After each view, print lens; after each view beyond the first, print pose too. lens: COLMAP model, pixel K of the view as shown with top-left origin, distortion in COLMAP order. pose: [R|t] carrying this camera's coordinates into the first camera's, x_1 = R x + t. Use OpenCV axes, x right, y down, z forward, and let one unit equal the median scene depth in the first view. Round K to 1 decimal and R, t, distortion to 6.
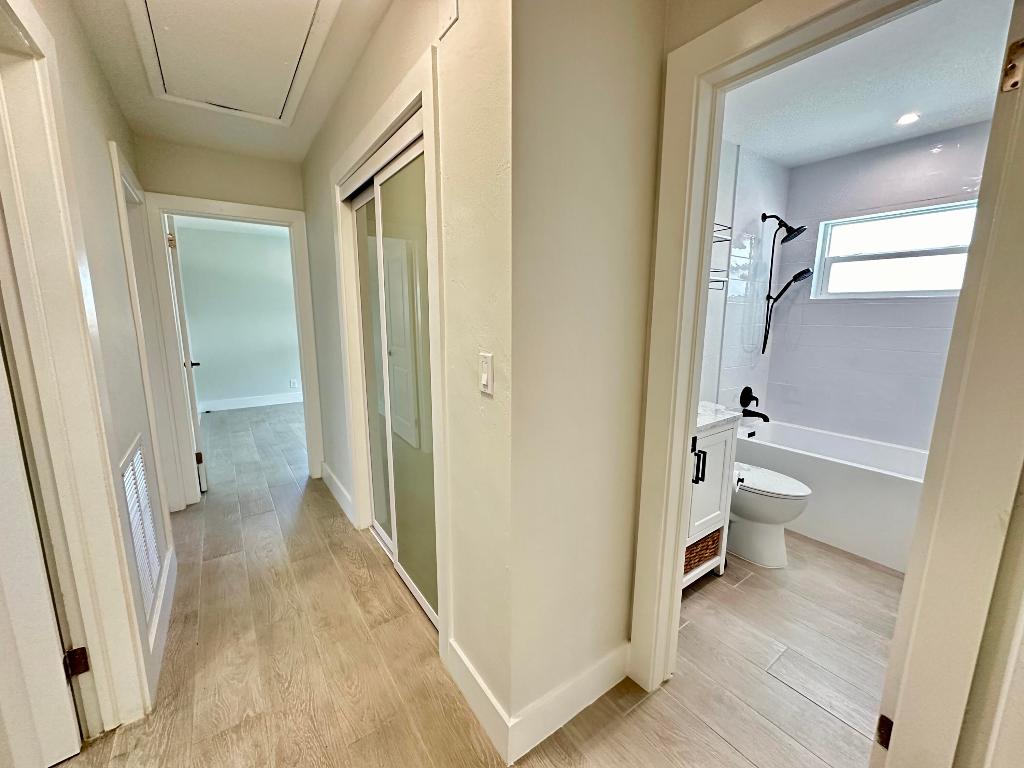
lens RADIAL K [[410.1, 0, 508.9], [0, 410.1, 387.5], [0, 0, 1]] dist [-0.005188, 0.001438]
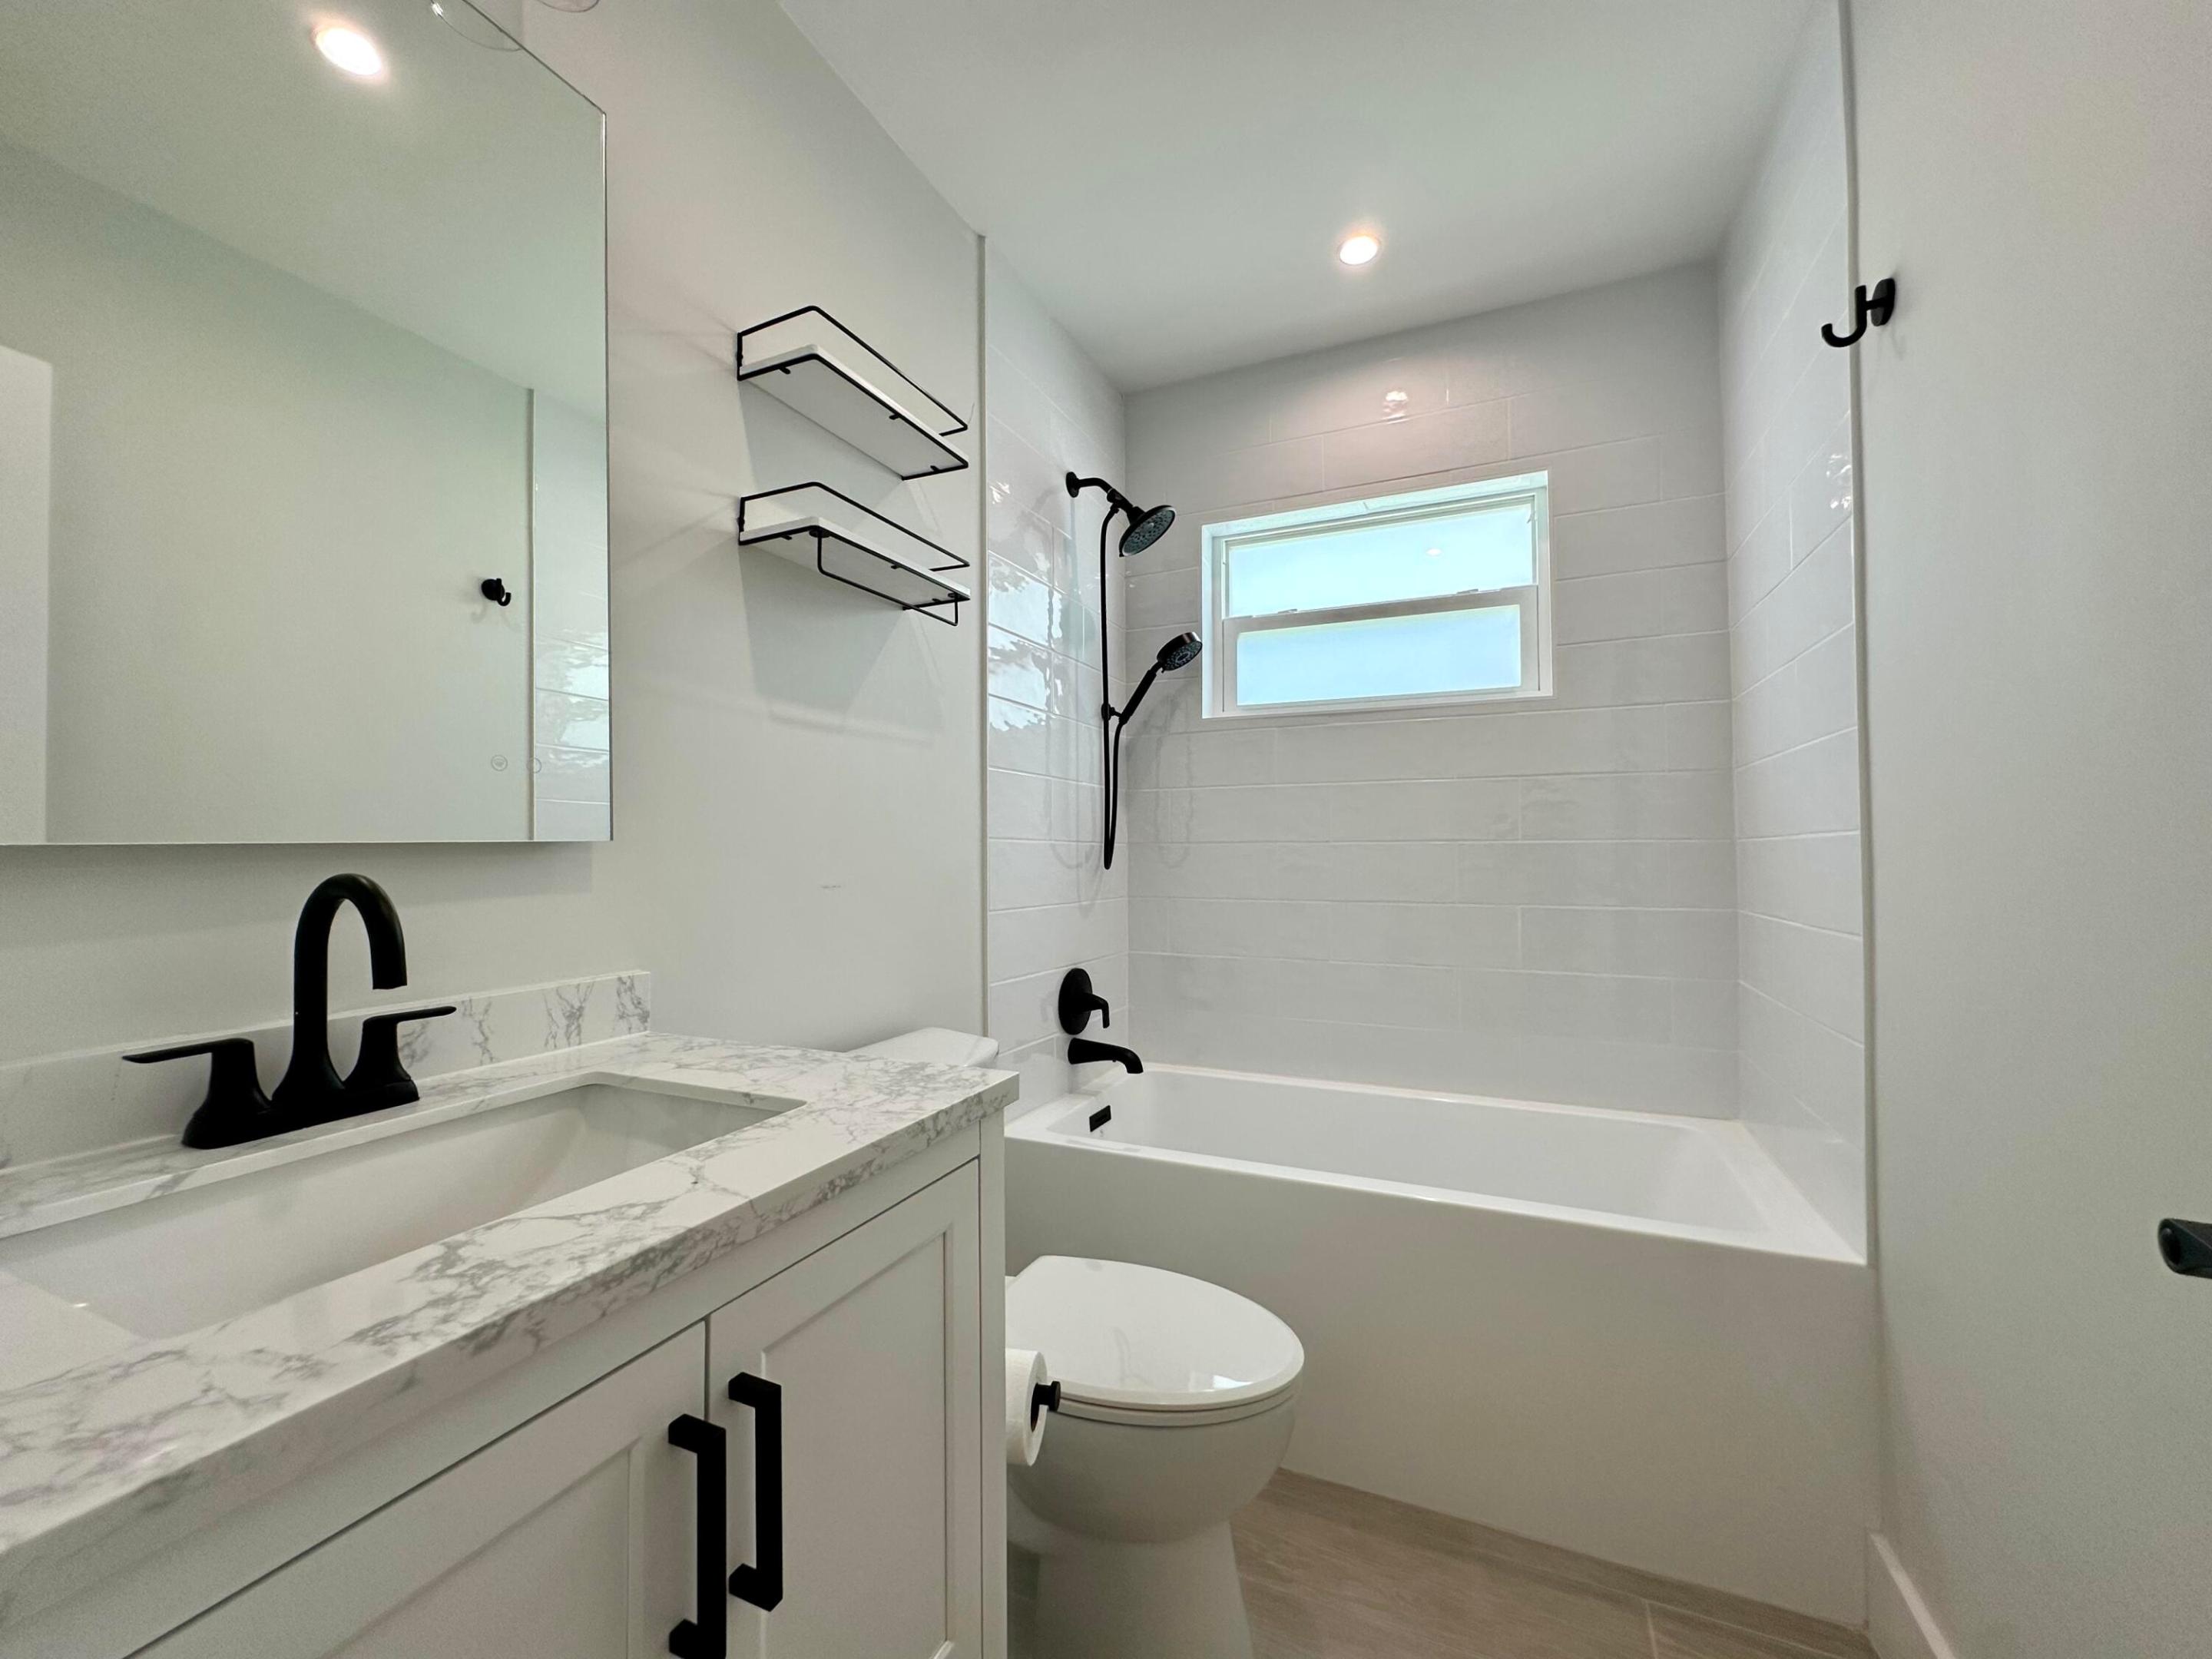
lens RADIAL K [[885.8, 0, 1102.1], [0, 885.8, 831.7], [0, 0, 1]] dist [-0.005188, 0.001438]
pose [[0.864869, 0.009142, 0.501914, 0.258075], [0.091639, 0.980158, -0.175761, 0.017764], [-0.493562, 0.198005, 0.846871, 0.388774]]
